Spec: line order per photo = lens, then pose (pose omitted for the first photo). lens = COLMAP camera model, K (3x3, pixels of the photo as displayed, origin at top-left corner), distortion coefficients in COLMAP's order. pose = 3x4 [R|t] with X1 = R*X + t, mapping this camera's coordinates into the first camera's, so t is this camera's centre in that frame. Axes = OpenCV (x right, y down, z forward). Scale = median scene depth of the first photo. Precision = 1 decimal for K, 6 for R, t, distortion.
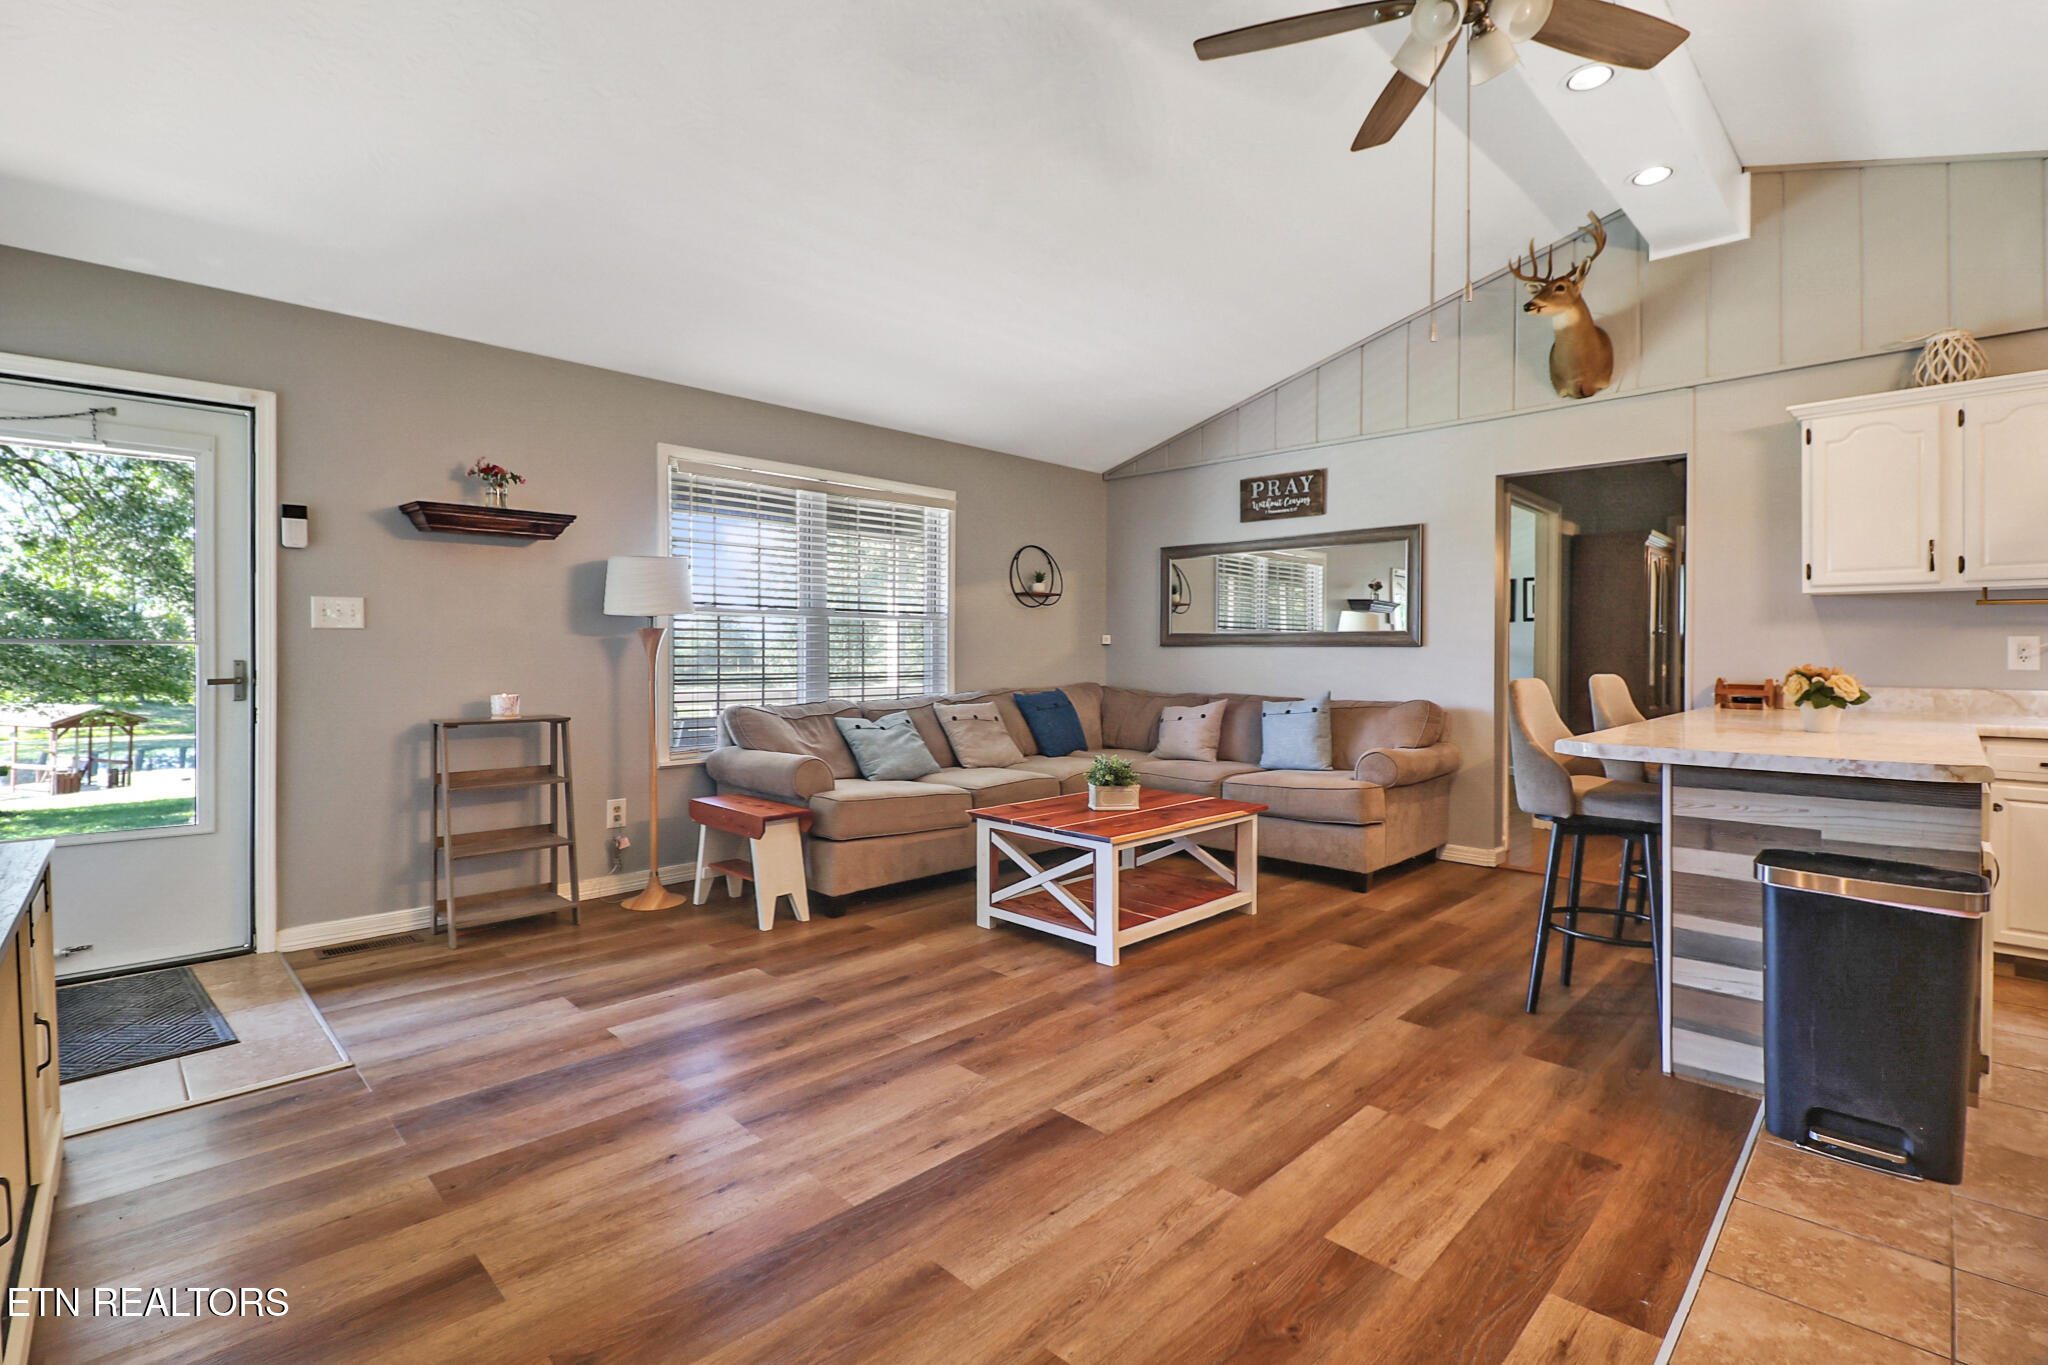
lens RADIAL K [[940.1, 0, 1001.7], [0, 940.1, 652.8], [0, 0, 1]] dist [-0.001356, -0.010140]
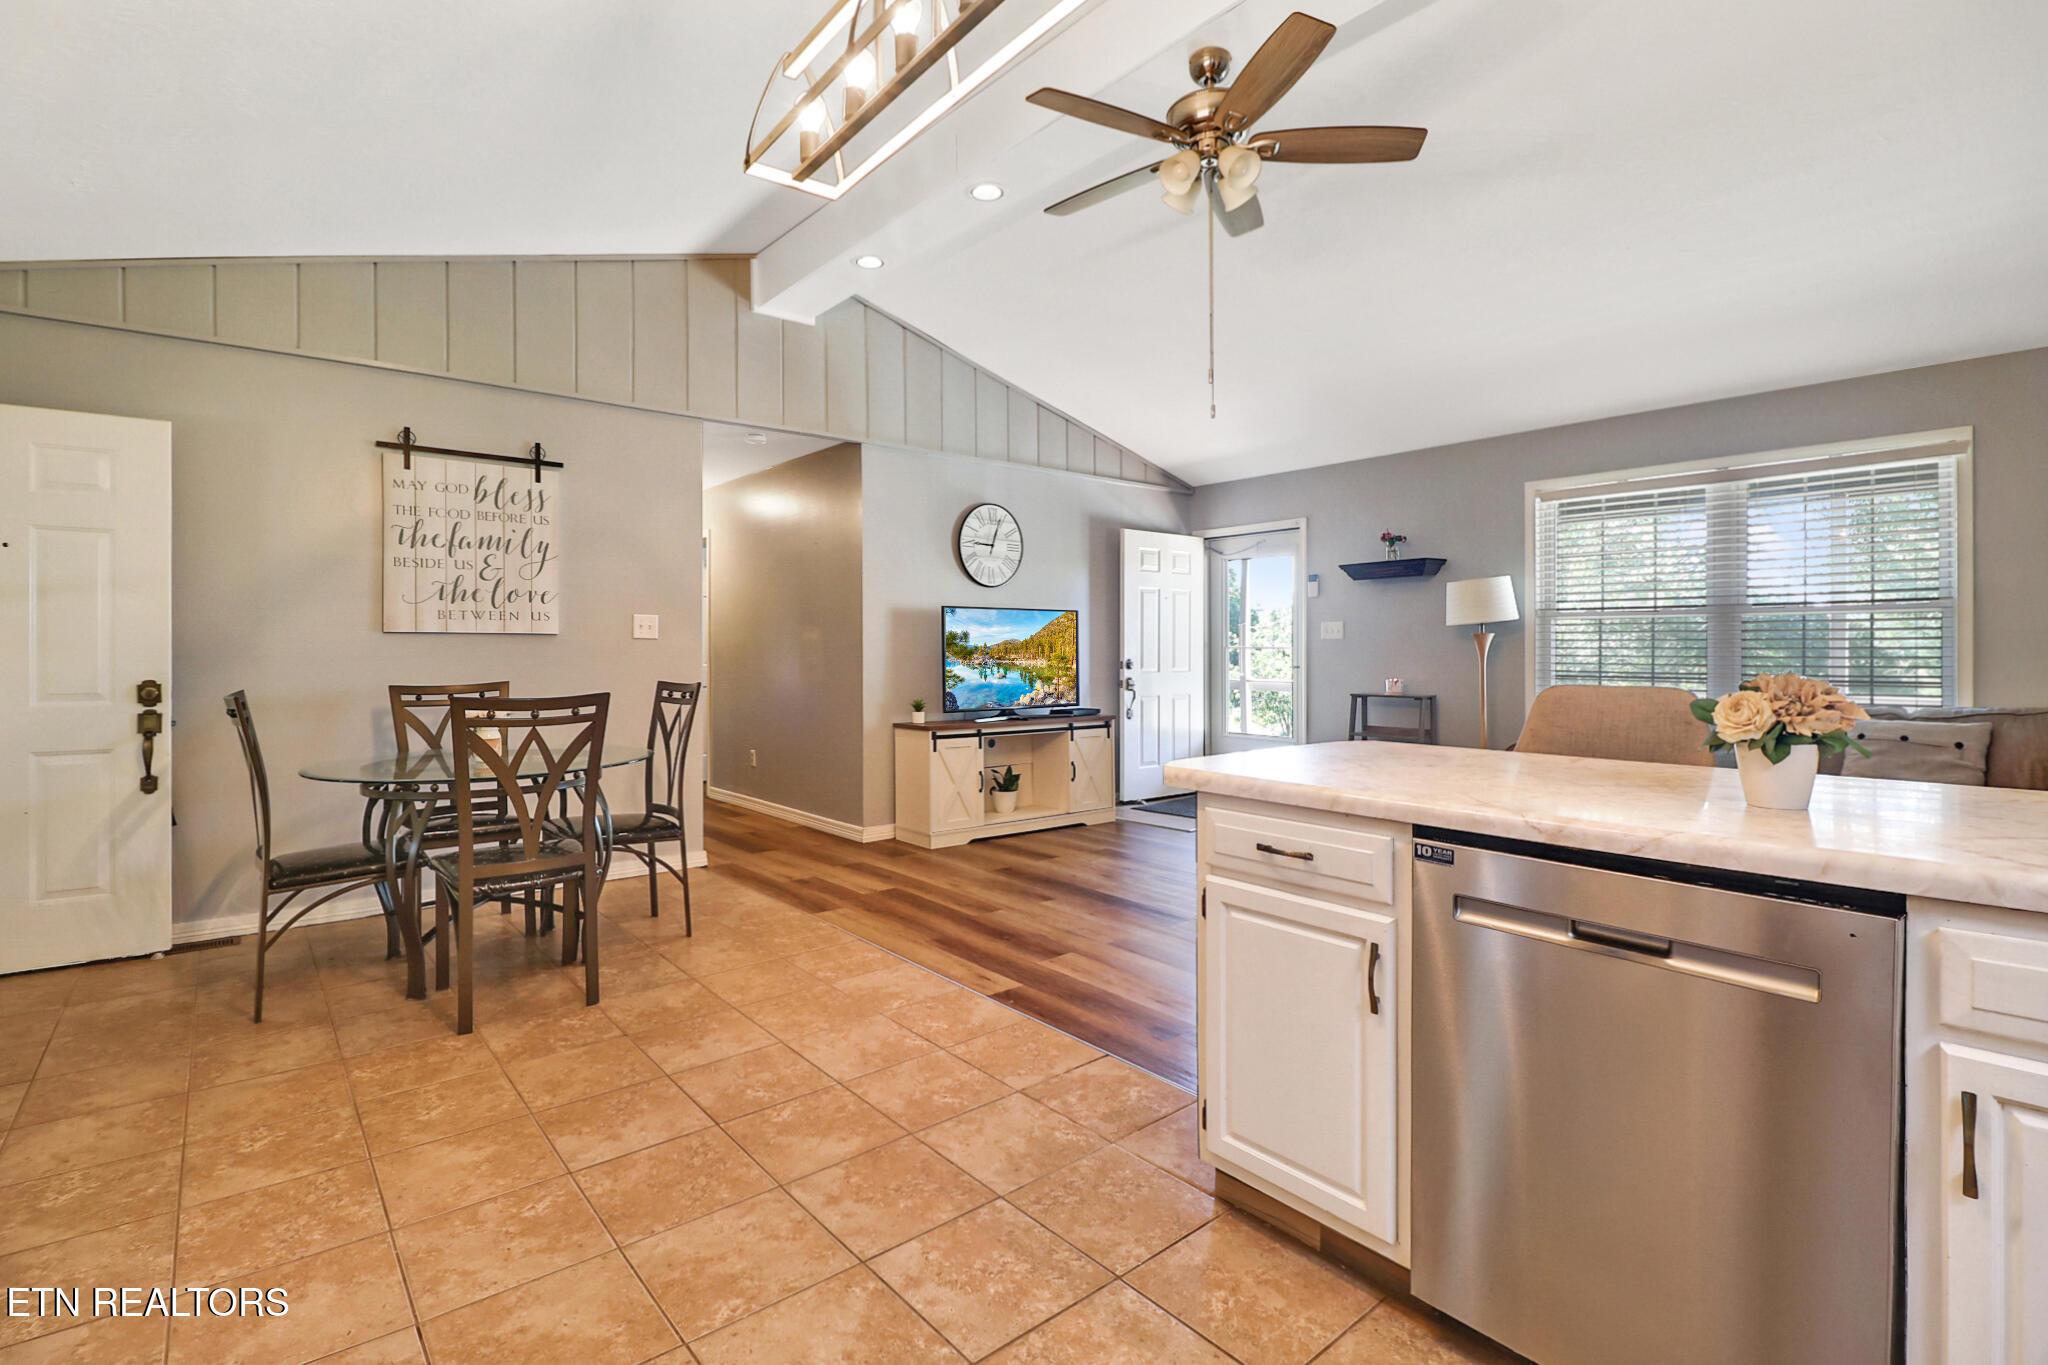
lens RADIAL K [[940.1, 0, 1001.7], [0, 940.1, 652.8], [0, 0, 1]] dist [-0.001356, -0.010140]
pose [[-0.087997, 0.002859, -0.996117, 1.992883], [0.002063, 0.999994, 0.002688, -0.005385], [0.996119, -0.001818, -0.088003, 0.888519]]
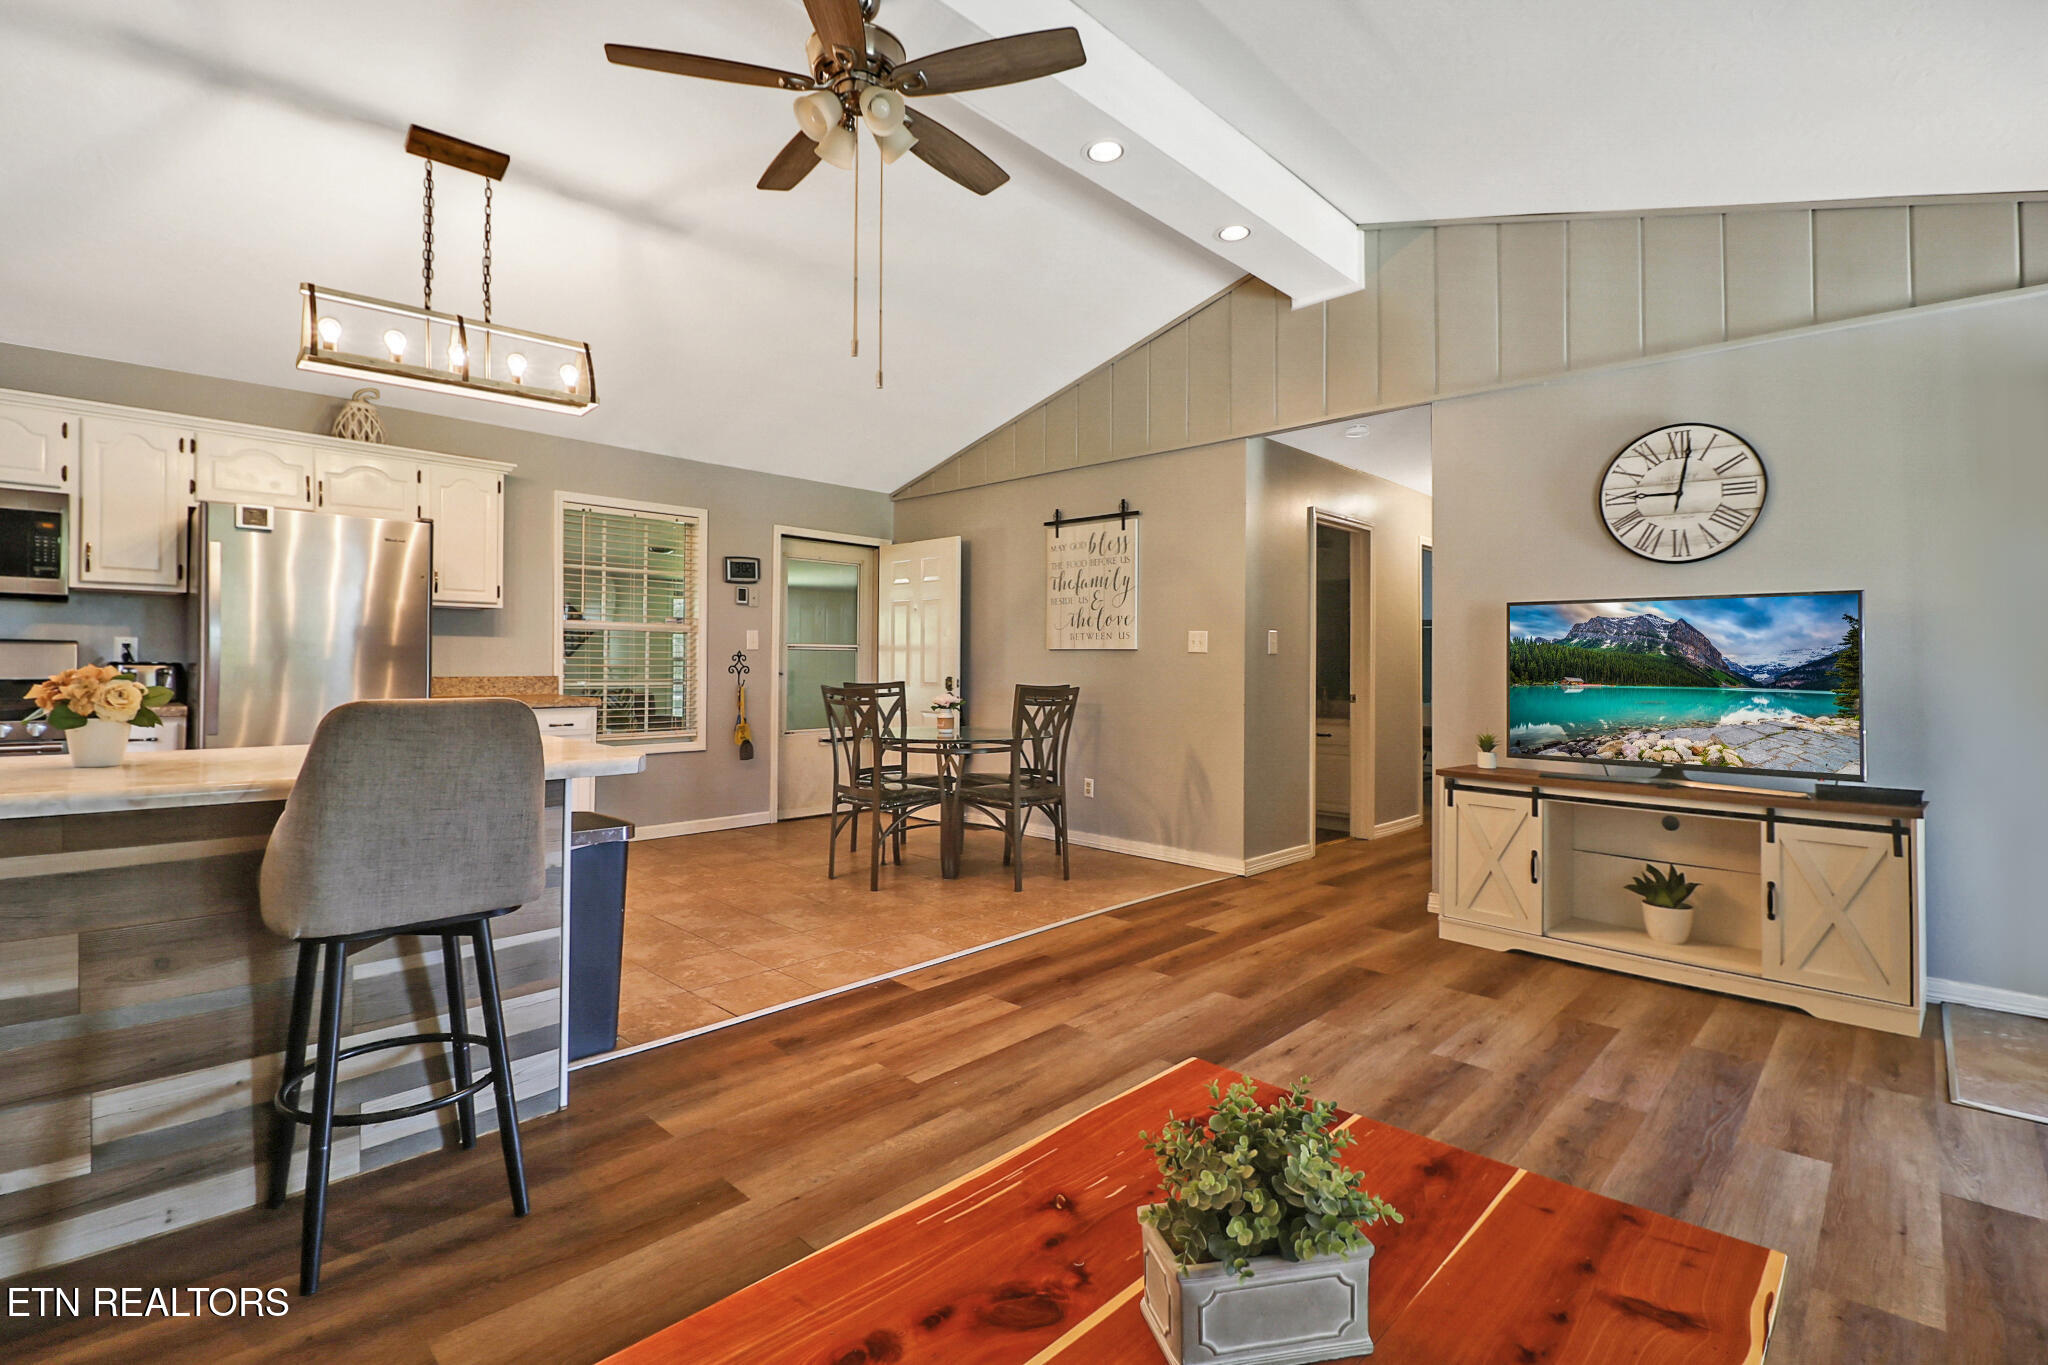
lens RADIAL K [[940.1, 0, 1001.7], [0, 940.1, 652.8], [0, 0, 1]] dist [-0.001356, -0.010140]
pose [[-0.999850, -0.013318, -0.011051, 0.352685], [-0.013157, 0.999808, -0.014524, 0.008448], [0.011242, -0.014376, -0.999833, 2.336642]]
